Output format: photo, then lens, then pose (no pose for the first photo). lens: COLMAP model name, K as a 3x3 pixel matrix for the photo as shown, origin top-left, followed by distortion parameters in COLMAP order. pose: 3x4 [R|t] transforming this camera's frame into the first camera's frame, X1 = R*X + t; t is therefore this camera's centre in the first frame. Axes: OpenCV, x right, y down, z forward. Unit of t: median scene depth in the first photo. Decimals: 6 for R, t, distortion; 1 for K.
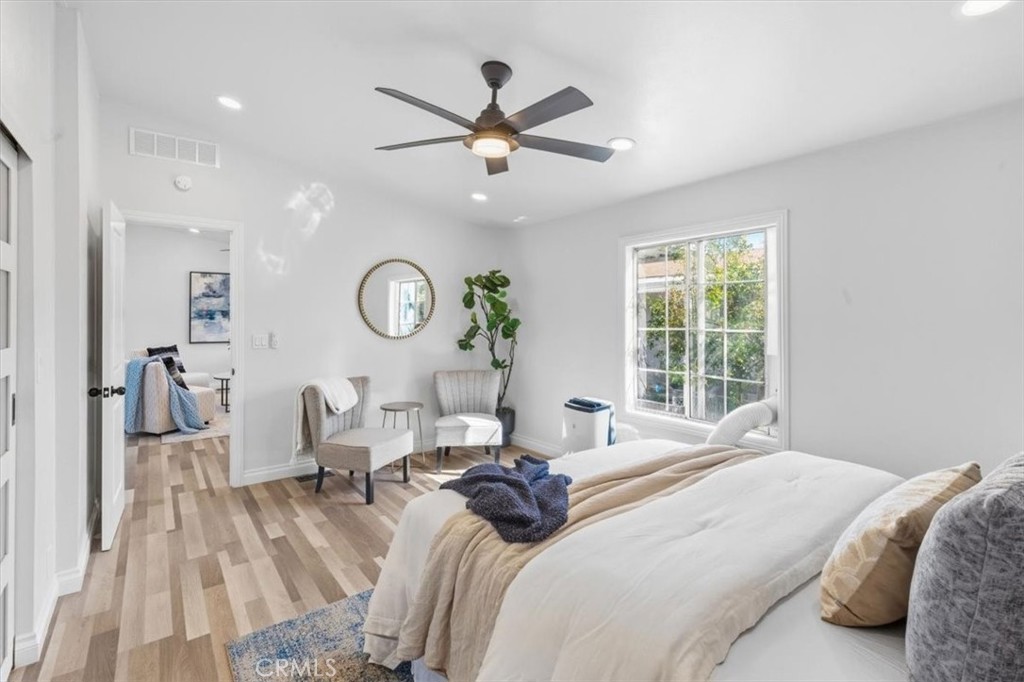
lens RADIAL K [[464.2, 0, 505.2], [0, 464.2, 335.9], [0, 0, 1]] dist [0.002082, 0.000131]
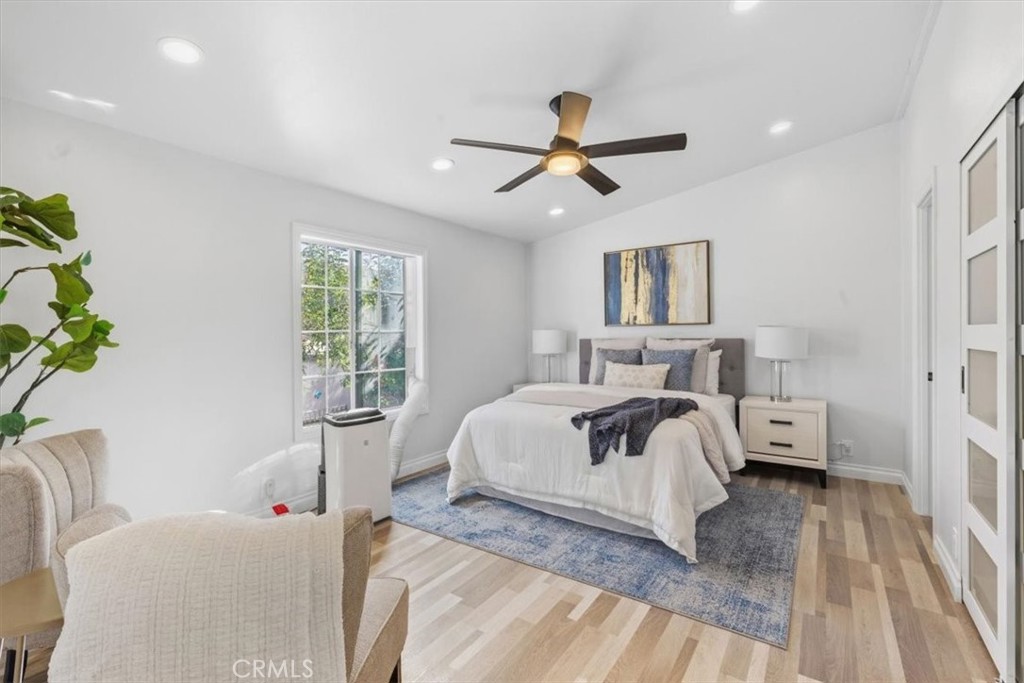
lens RADIAL K [[464.2, 0, 505.2], [0, 464.2, 336.4], [0, 0, 1]] dist [0.002082, 0.000131]
pose [[-0.310592, 0.000915, 0.950543, -1.132980], [0.047638, 0.998758, 0.014605, 0.002240], [-0.949349, 0.049818, -0.310250, 1.548630]]
